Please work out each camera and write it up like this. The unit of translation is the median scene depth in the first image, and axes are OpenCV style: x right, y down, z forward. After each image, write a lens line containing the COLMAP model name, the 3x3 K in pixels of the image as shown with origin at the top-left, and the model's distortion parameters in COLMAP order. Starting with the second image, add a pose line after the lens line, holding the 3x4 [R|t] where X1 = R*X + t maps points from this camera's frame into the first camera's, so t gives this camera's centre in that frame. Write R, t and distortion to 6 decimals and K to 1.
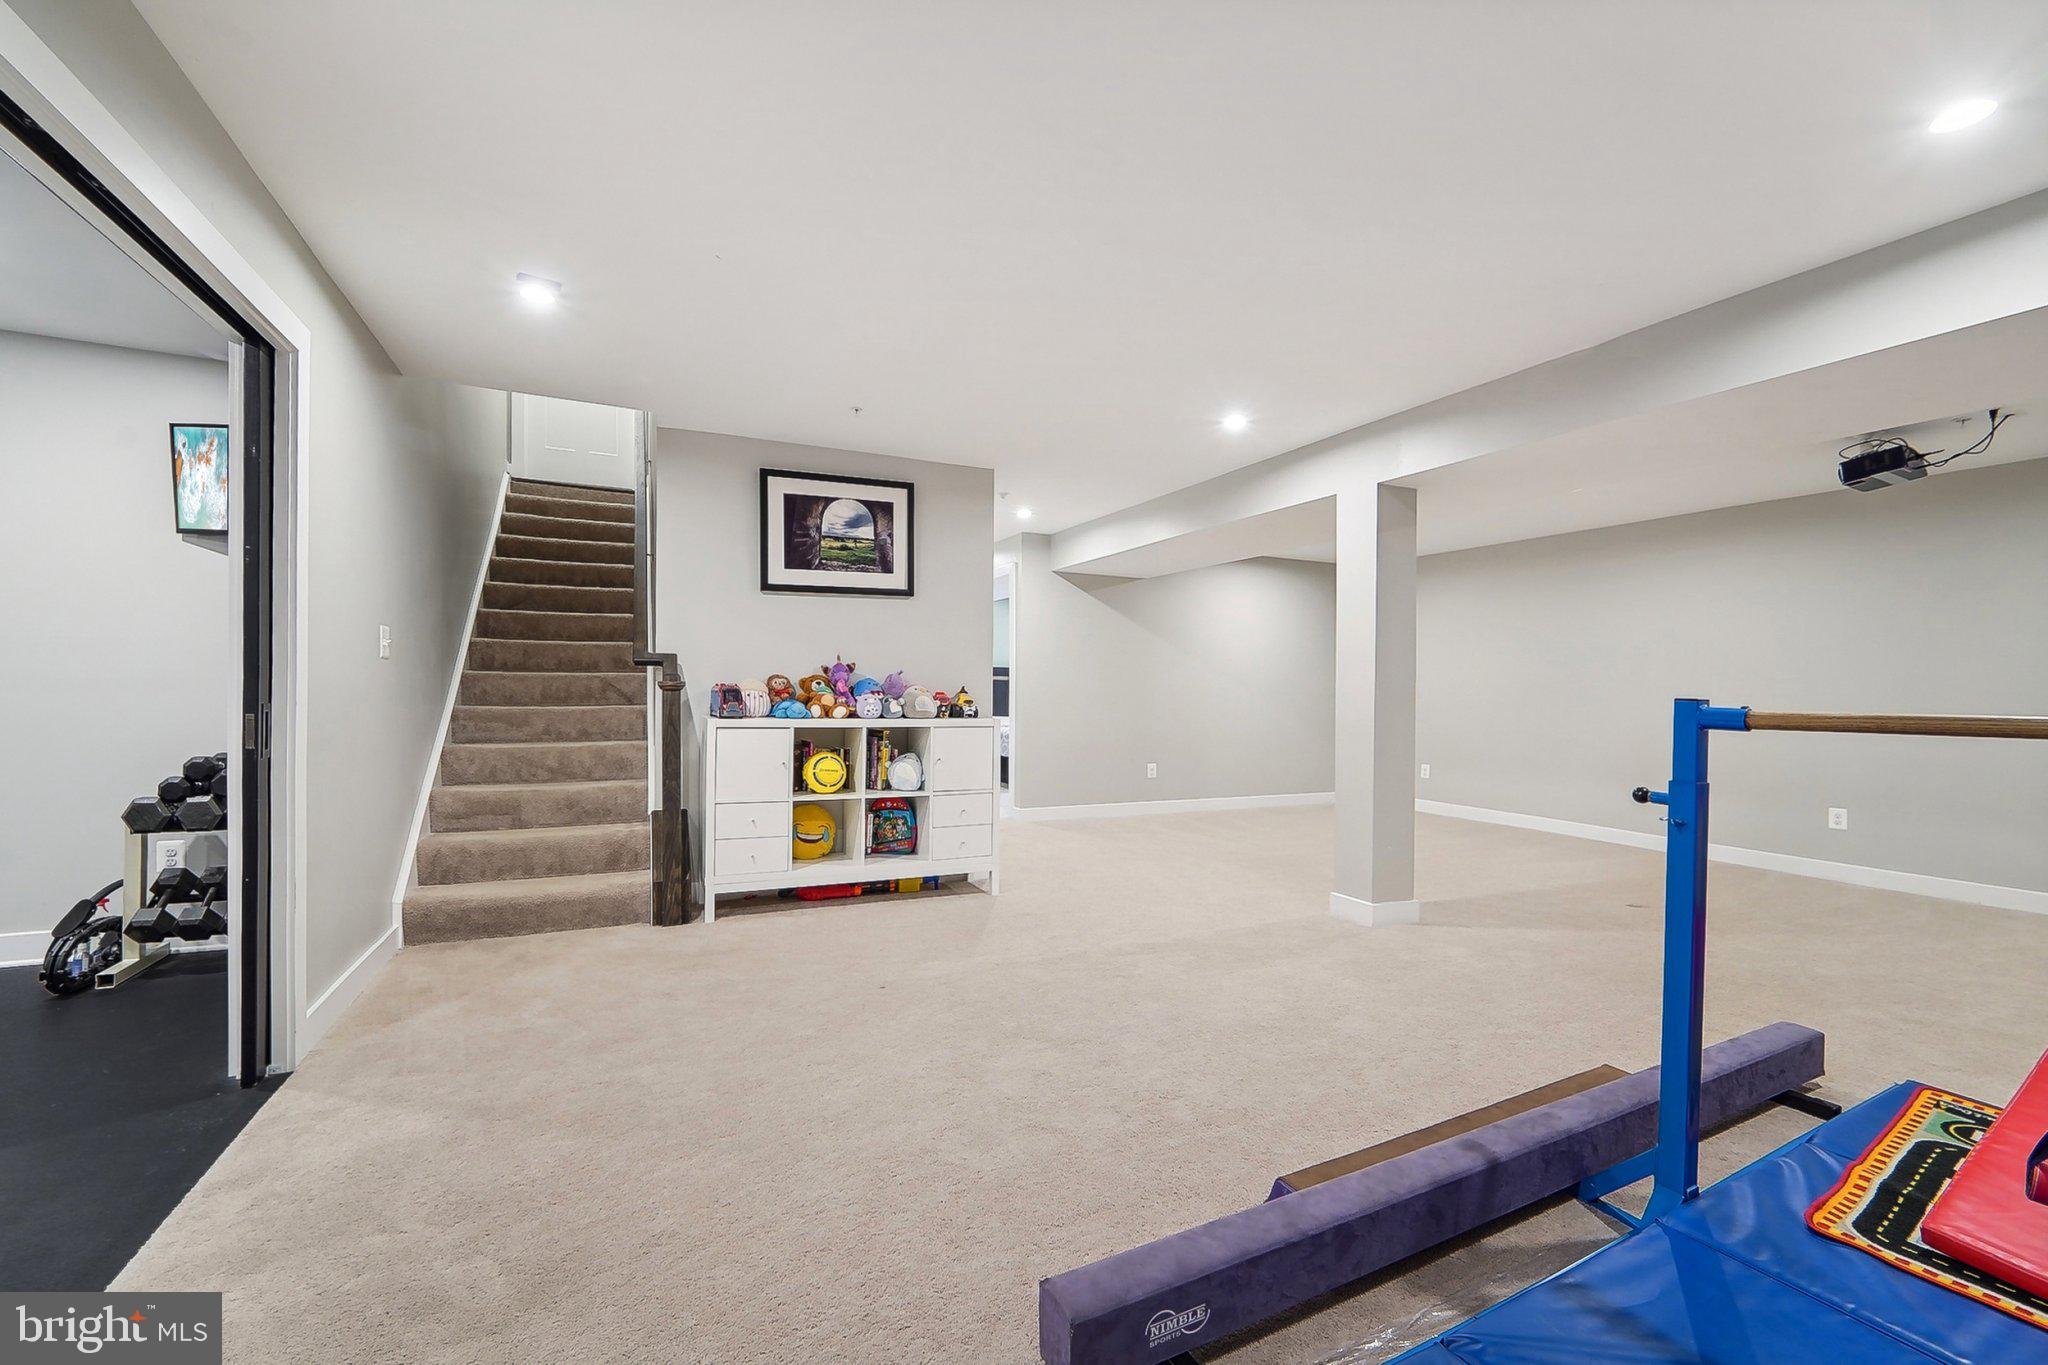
lens RADIAL K [[843.4, 0, 1026.5], [0, 843.4, 685.5], [0, 0, 1]] dist [-0.001877, 0.000433]
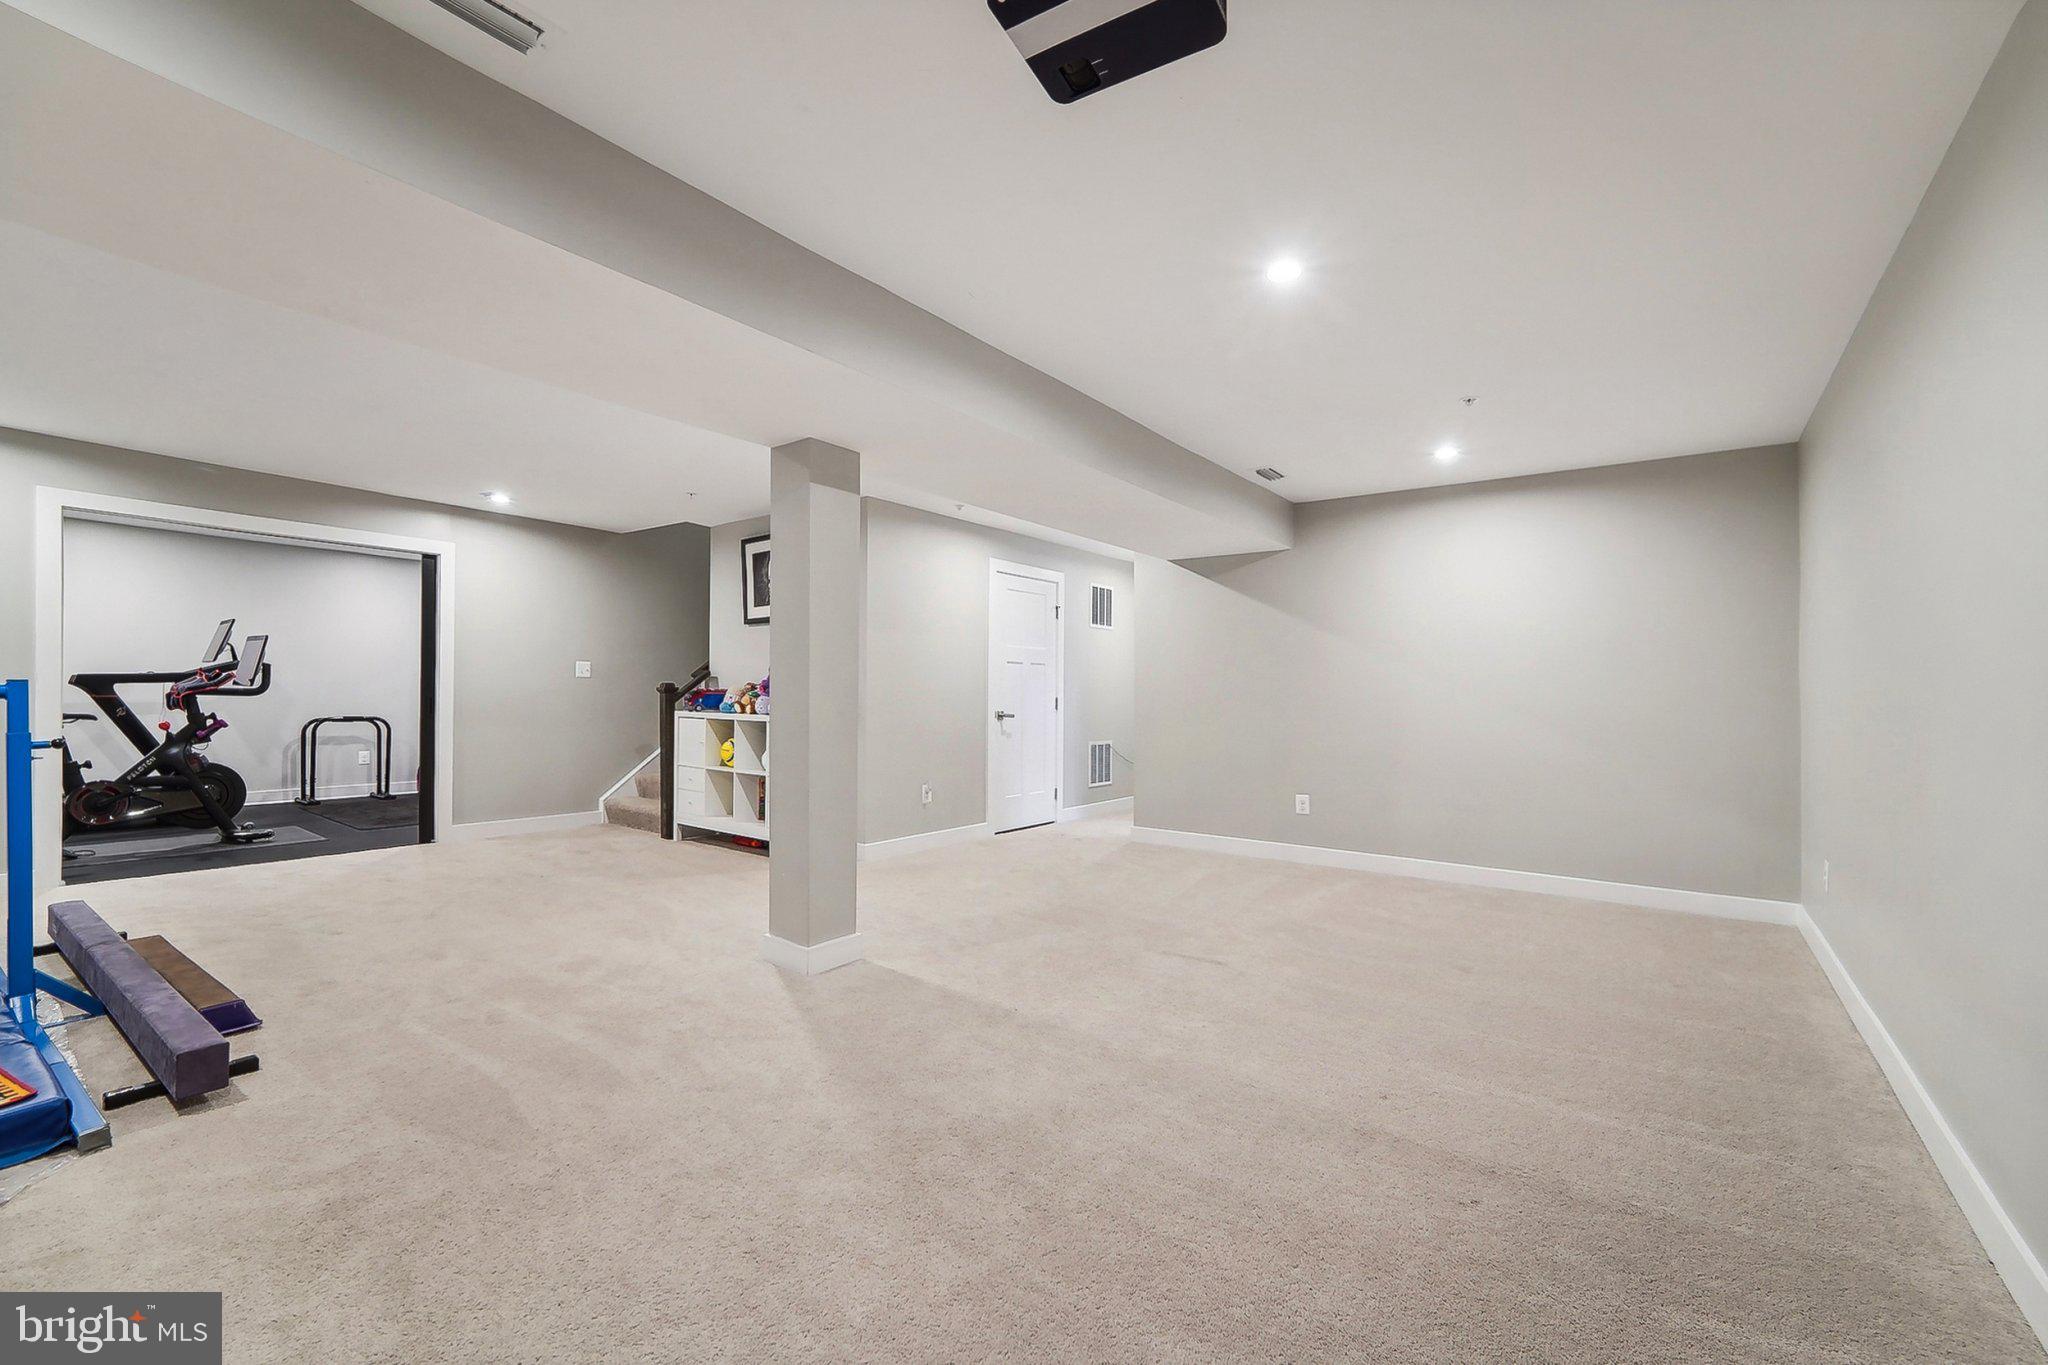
lens RADIAL K [[843.4, 0, 1024.7], [0, 843.4, 688.0], [0, 0, 1]] dist [-0.001877, 0.000433]
pose [[0.491078, -0.008232, -0.871077, 1.172217], [-0.002107, 0.999941, -0.010638, 0.011022], [0.871113, 0.007060, 0.491031, 0.710387]]
